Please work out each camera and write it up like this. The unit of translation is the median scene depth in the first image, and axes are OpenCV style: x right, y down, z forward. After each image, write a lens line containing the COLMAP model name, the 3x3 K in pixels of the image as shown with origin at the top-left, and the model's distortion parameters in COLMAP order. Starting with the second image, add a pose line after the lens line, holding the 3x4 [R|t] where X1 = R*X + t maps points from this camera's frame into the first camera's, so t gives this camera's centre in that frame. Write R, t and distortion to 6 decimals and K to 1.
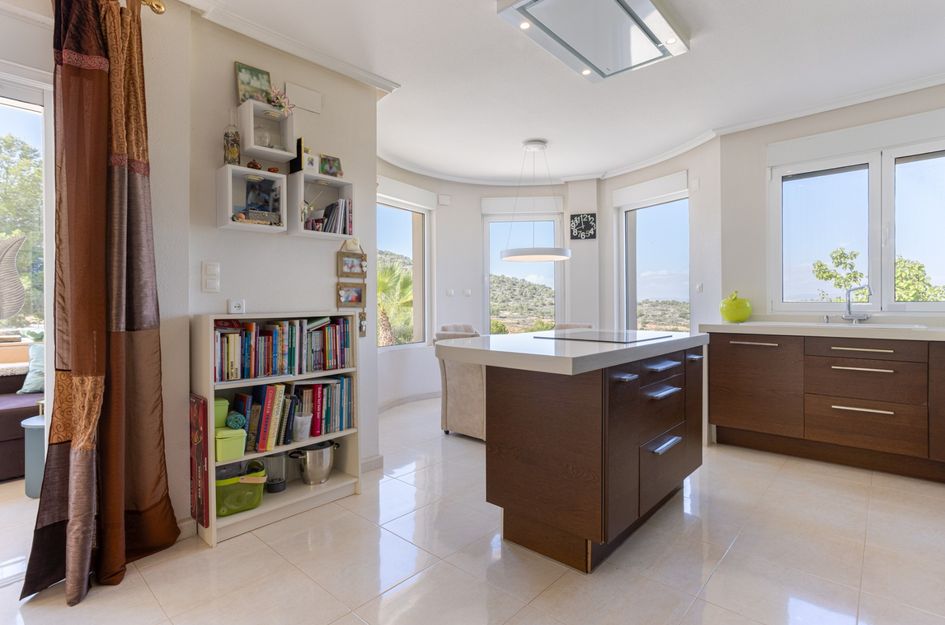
lens RADIAL K [[469.6, 0, 475.3], [0, 469.6, 303.8], [0, 0, 1]] dist [-0.038230, 0.025032]
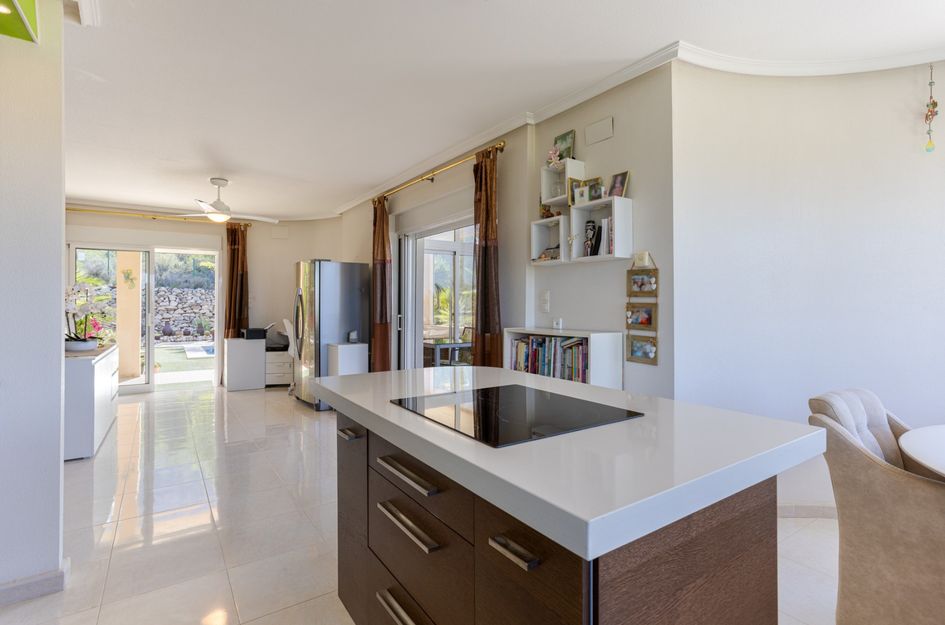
lens RADIAL K [[469.6, 0, 475.3], [0, 469.6, 303.8], [0, 0, 1]] dist [-0.038230, 0.025032]
pose [[-0.226873, 0.002066, -0.973922, 0.797921], [-0.005109, 0.999981, 0.003312, -0.051307], [0.973911, 0.005727, -0.226858, 1.040089]]
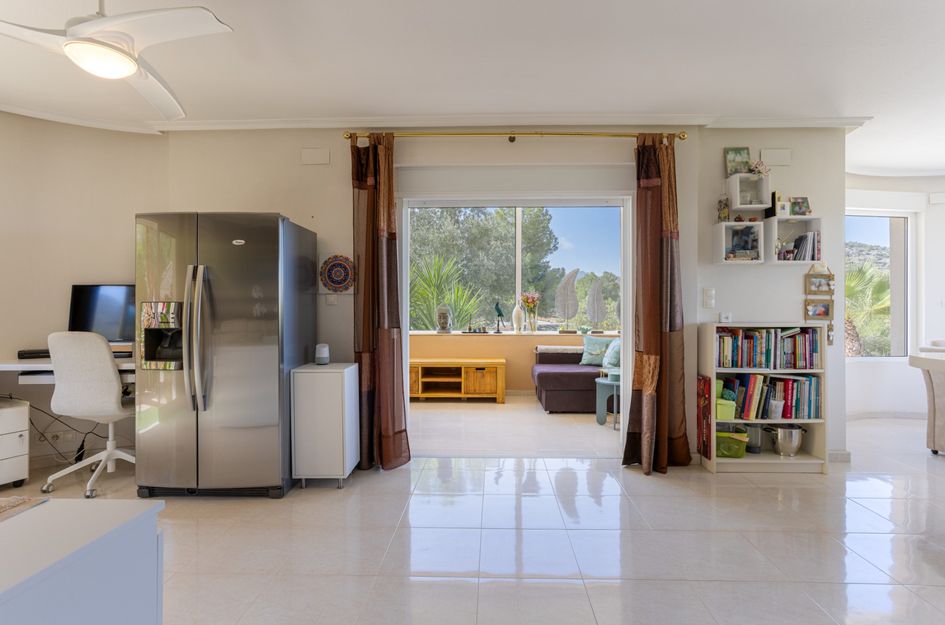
lens RADIAL K [[469.6, 0, 475.3], [0, 469.6, 303.8], [0, 0, 1]] dist [-0.038230, 0.025032]
pose [[0.645824, 0.004433, -0.763473, 0.083981], [-0.009476, 0.999953, -0.002210, -0.025894], [0.763427, 0.008662, 0.645836, -0.502892]]
